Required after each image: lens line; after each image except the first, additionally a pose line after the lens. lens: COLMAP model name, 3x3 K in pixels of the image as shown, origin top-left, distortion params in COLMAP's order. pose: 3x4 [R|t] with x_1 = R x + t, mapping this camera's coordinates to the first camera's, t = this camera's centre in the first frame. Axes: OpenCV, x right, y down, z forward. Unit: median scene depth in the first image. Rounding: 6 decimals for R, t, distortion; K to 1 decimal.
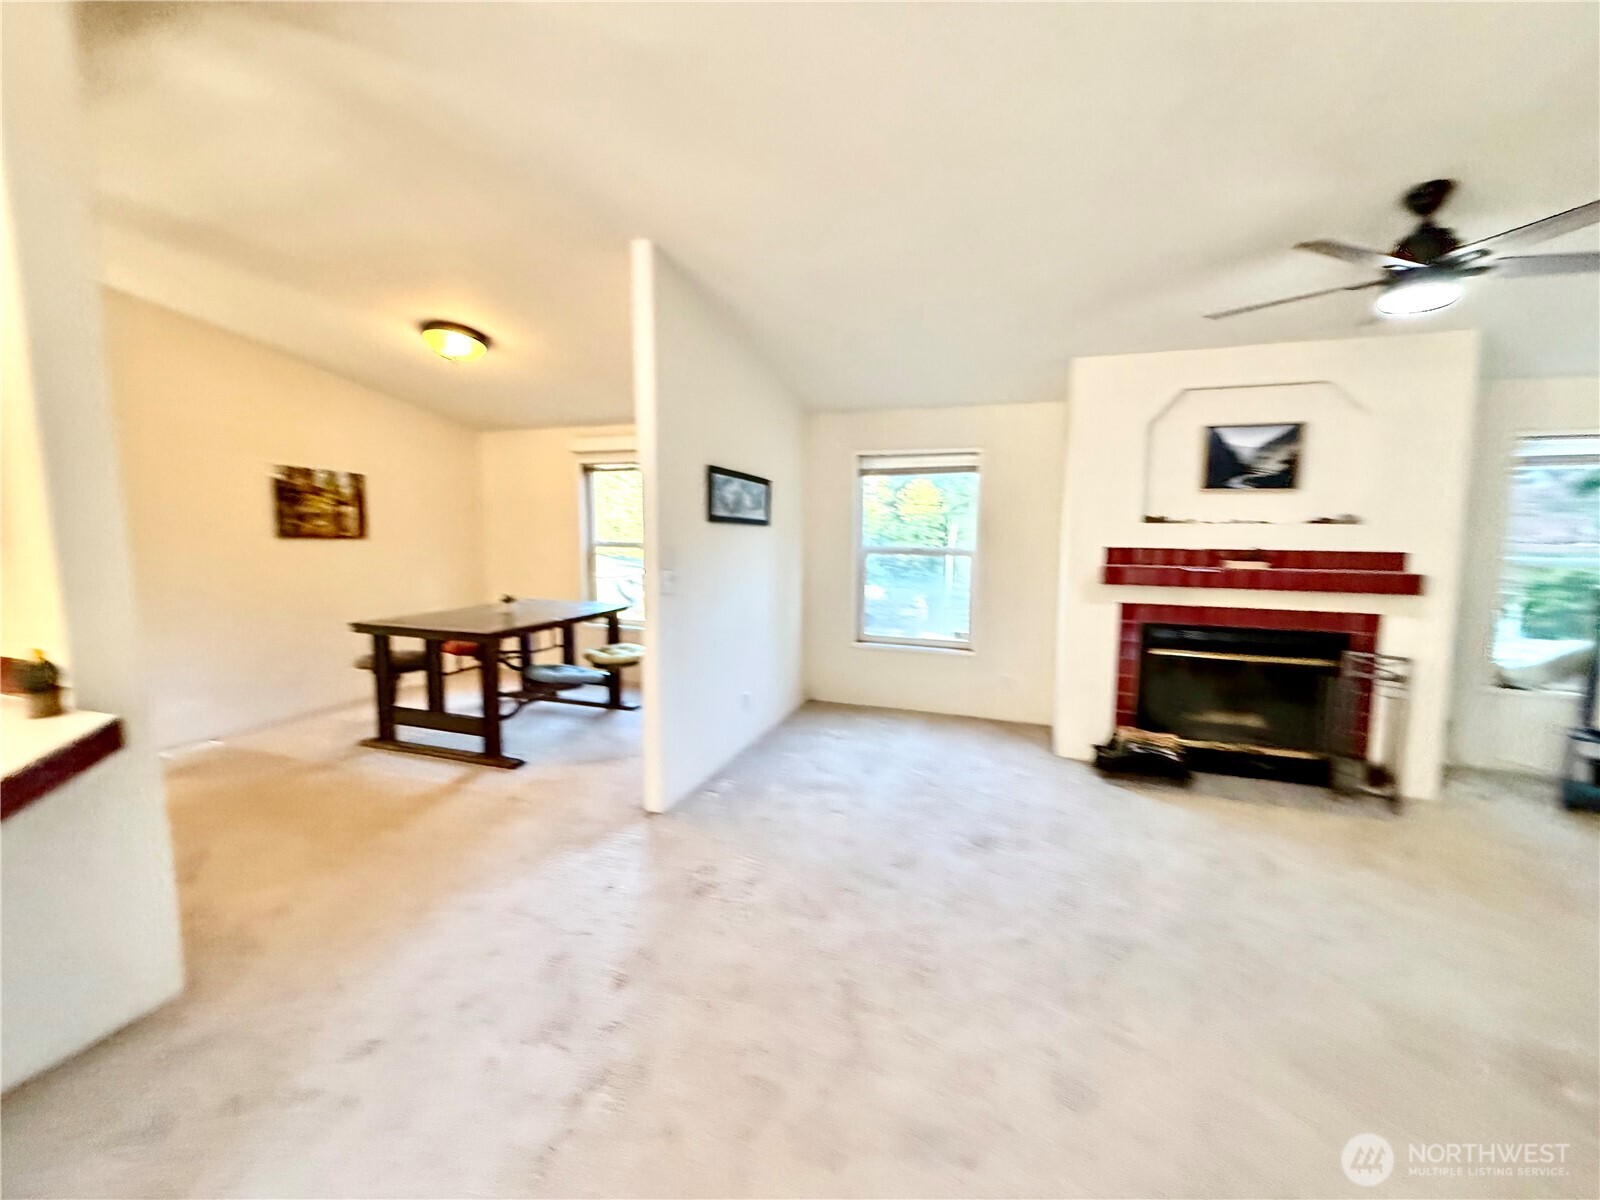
lens RADIAL K [[637.4, 0, 798.0], [0, 637.4, 598.1], [0, 0, 1]] dist [0.003612, -0.000881]
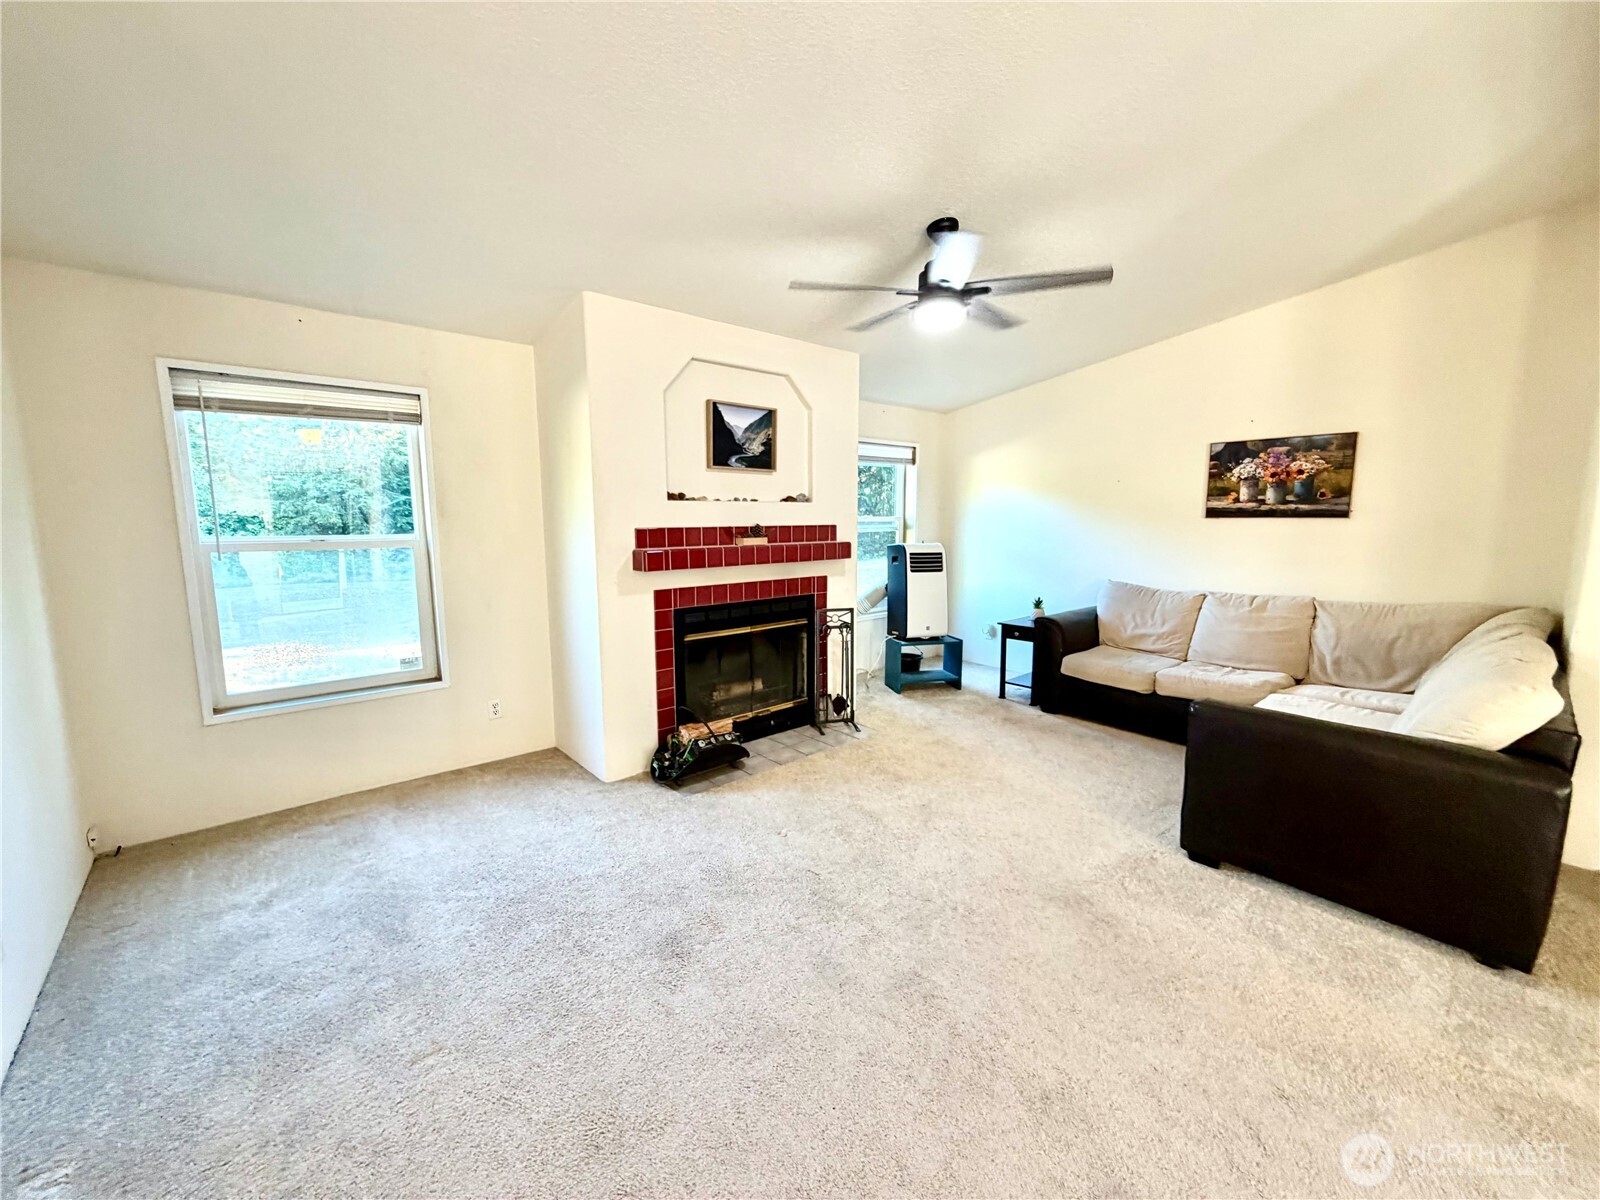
lens RADIAL K [[637.4, 0, 795.2], [0, 637.4, 592.7], [0, 0, 1]] dist [0.003612, -0.000881]
pose [[0.504532, -0.120883, 0.854889, -0.156655], [0.093022, 0.991997, 0.085371, -0.047577], [-0.858367, 0.036451, 0.511740, 0.385073]]
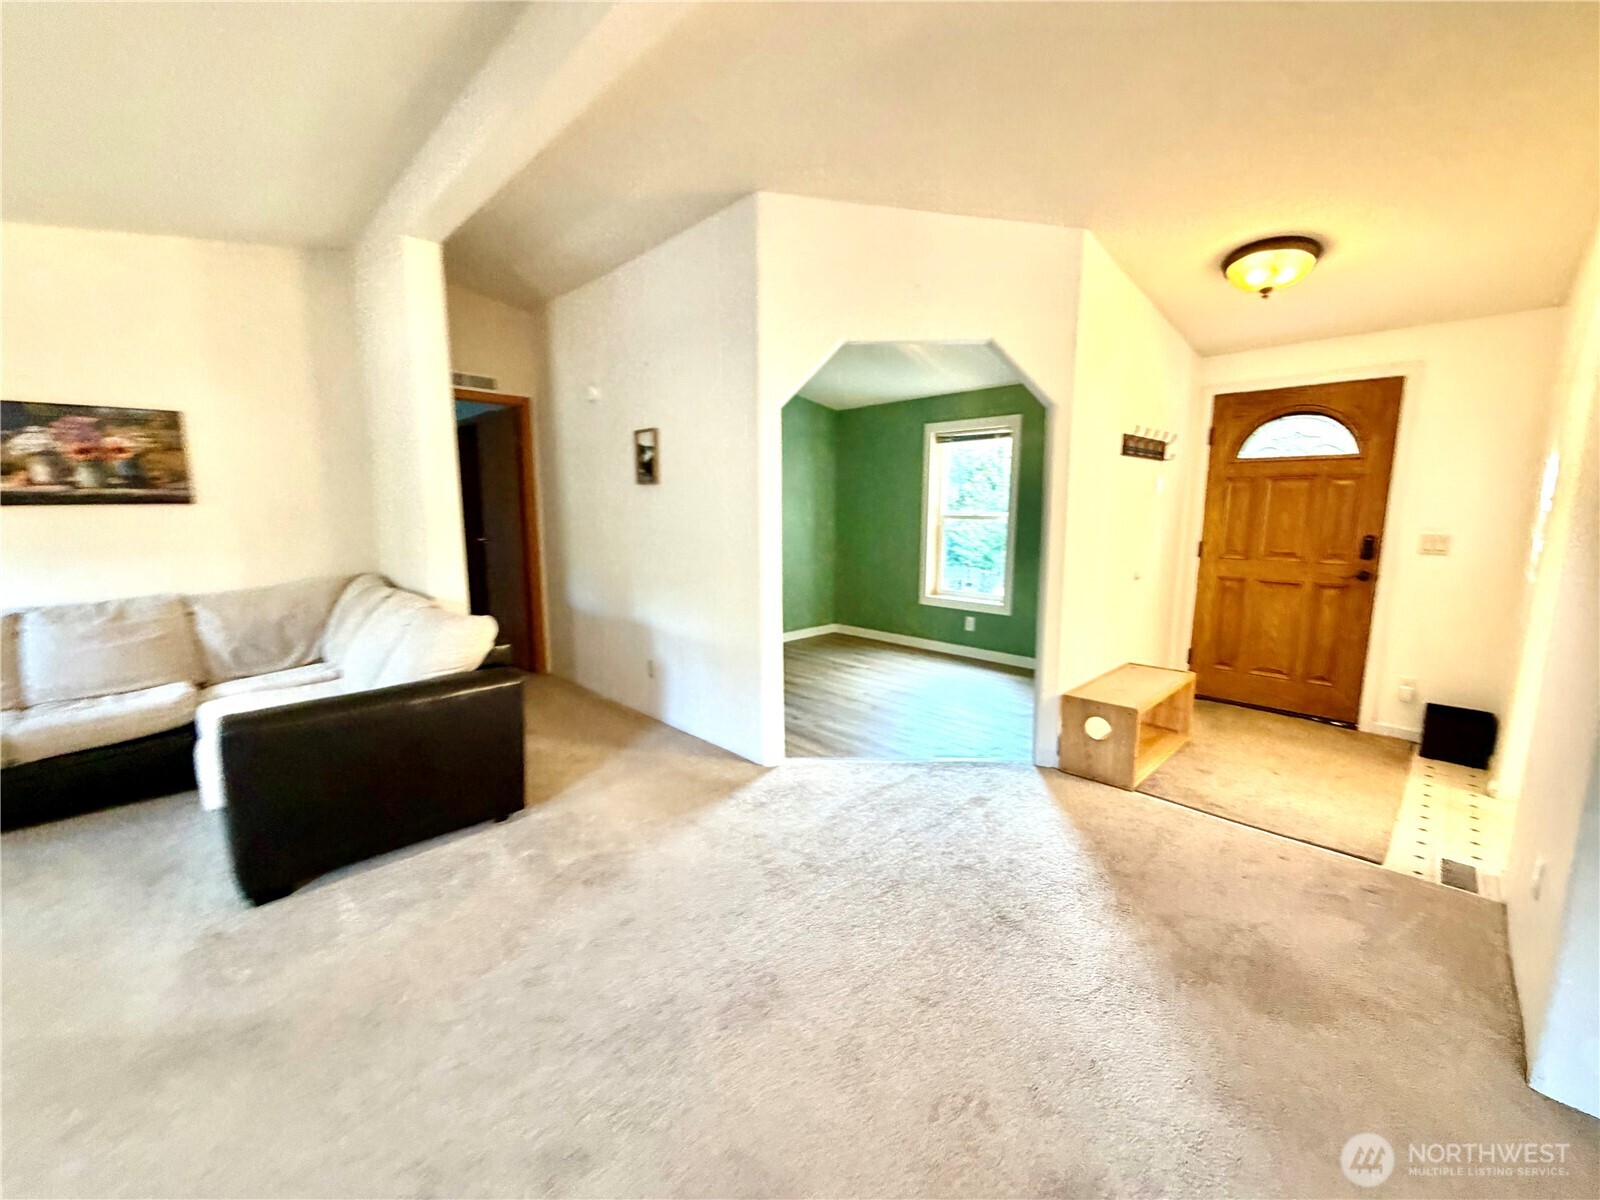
lens RADIAL K [[637.4, 0, 791.3], [0, 637.4, 599.7], [0, 0, 1]] dist [0.003612, -0.000881]
pose [[-0.892385, -0.076181, 0.444799, -0.058340], [0.039235, 0.968818, 0.244647, -0.056931], [-0.449567, 0.235771, -0.861569, 0.598983]]
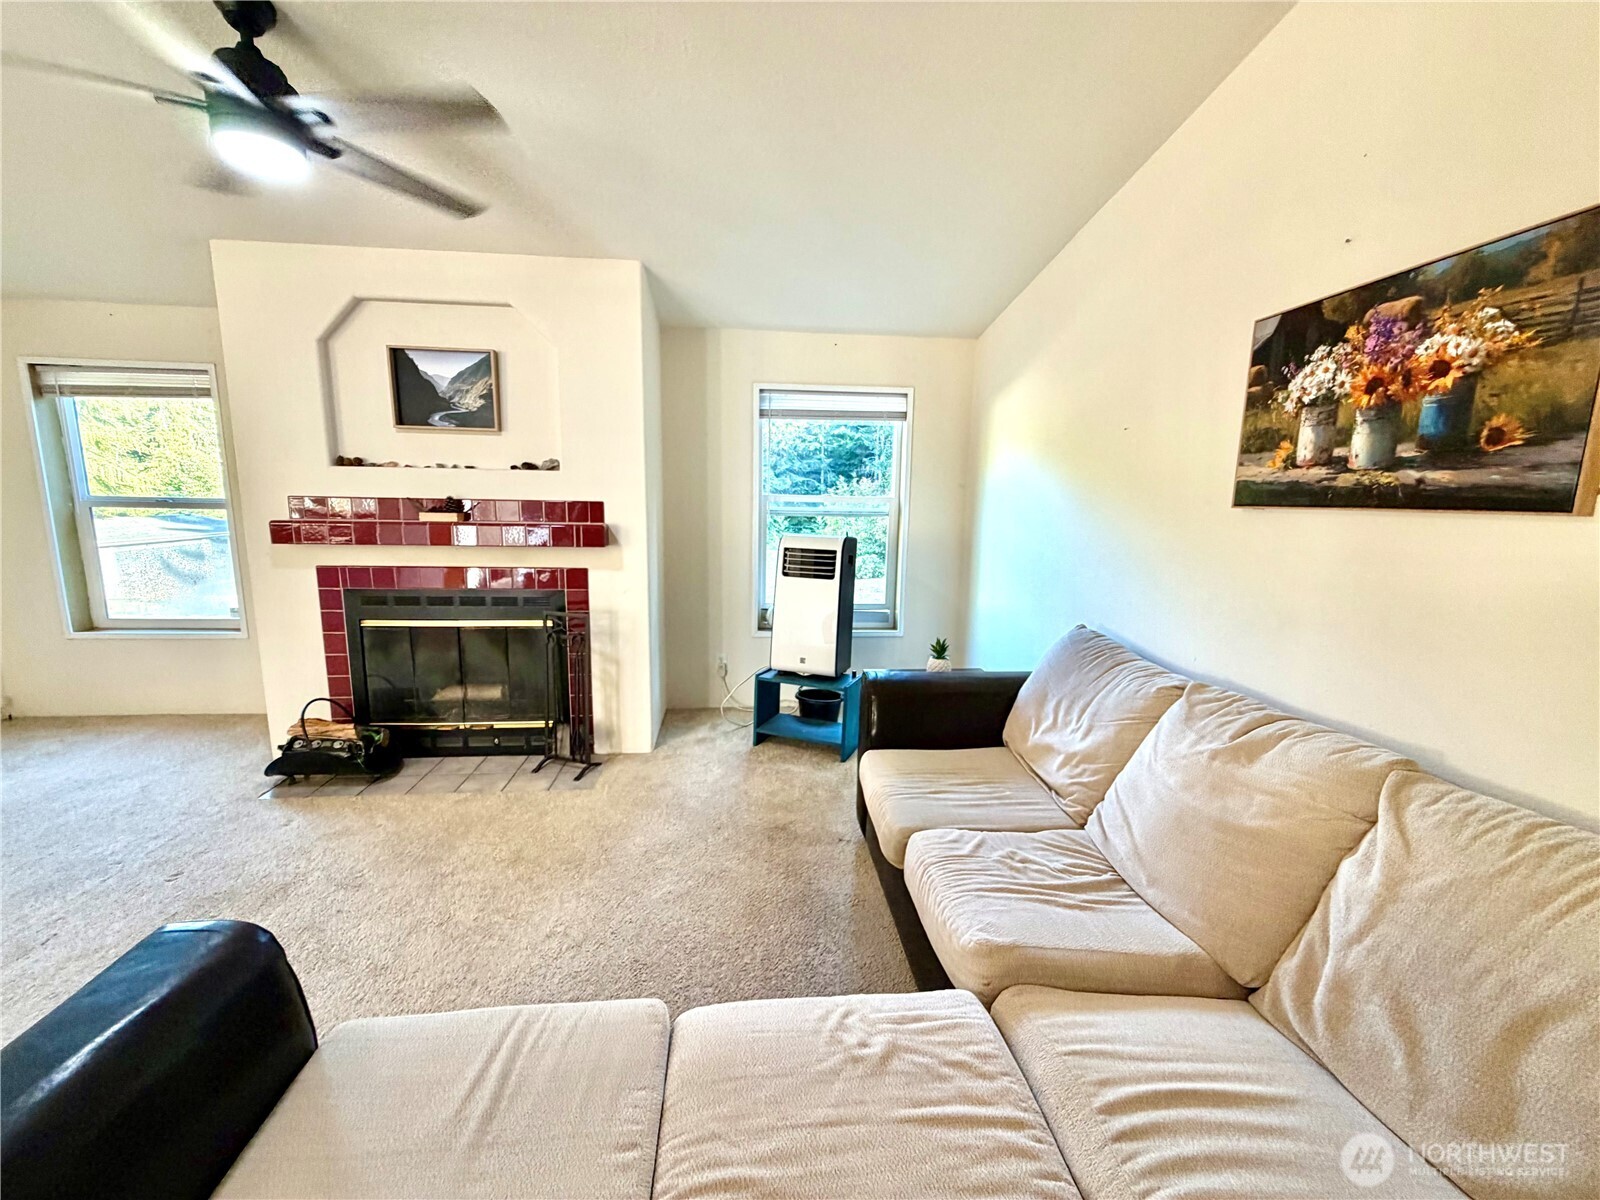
lens RADIAL K [[637.4, 0, 795.1], [0, 637.4, 592.5], [0, 0, 1]] dist [0.003612, -0.000881]
pose [[0.913428, -0.060613, 0.402461, 0.736455], [0.035261, 0.996916, 0.070114, 0.005582], [-0.405469, -0.049853, 0.912748, 0.022249]]
